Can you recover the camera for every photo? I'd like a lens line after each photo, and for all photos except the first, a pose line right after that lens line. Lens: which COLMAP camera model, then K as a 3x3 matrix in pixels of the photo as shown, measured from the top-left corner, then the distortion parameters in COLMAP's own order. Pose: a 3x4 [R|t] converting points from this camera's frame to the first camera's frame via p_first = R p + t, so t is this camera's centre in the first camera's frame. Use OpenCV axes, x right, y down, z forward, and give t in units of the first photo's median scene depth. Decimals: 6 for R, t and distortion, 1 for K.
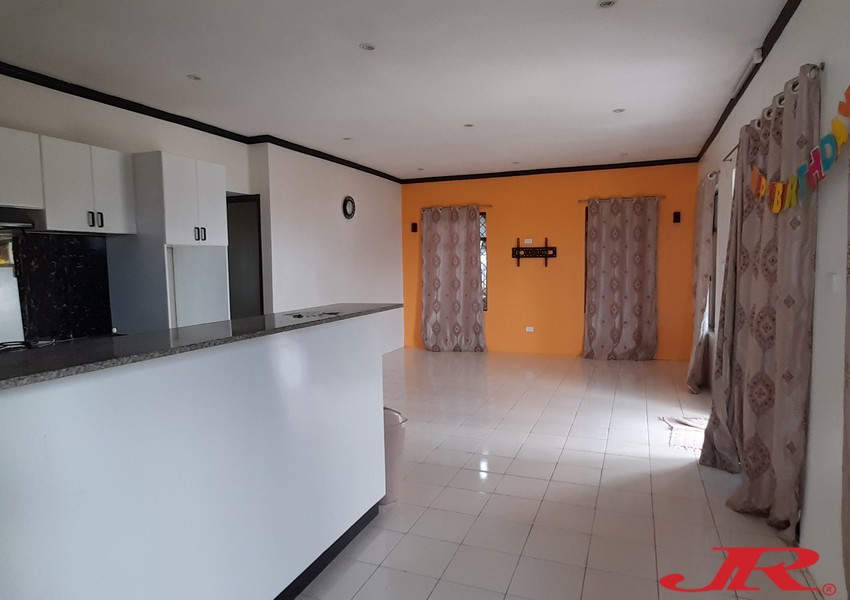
lens RADIAL K [[521.3, 0, 436.3], [0, 521.3, 298.2], [0, 0, 1]] dist [-0.000563, 0.002703]
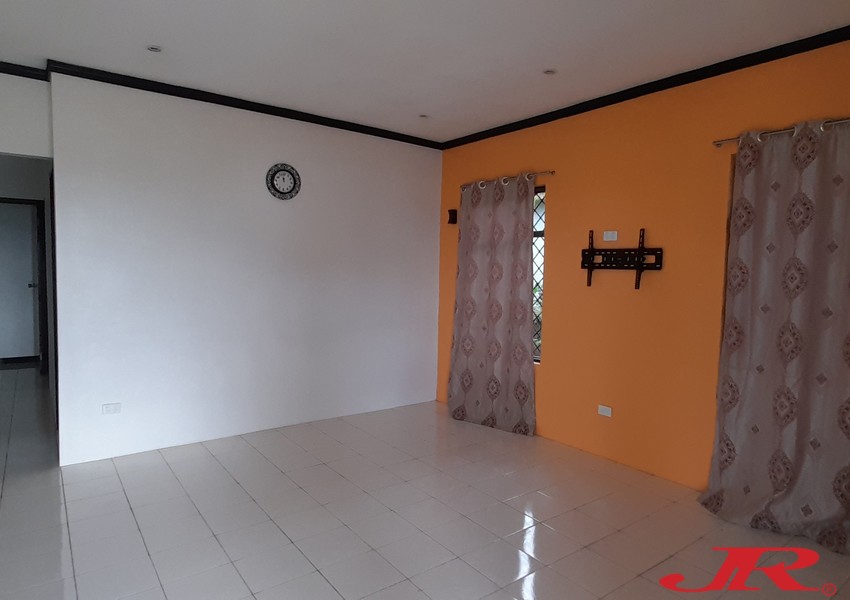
lens RADIAL K [[519.6, 0, 425.0], [0, 519.6, 300.0], [0, 0, 1]] dist [0.000465, 0.000382]
pose [[0.849660, 0.063944, -0.523440, 0.288686], [-0.072373, 0.997368, 0.004362, -0.037436], [0.522341, 0.034177, 0.852051, 0.481499]]
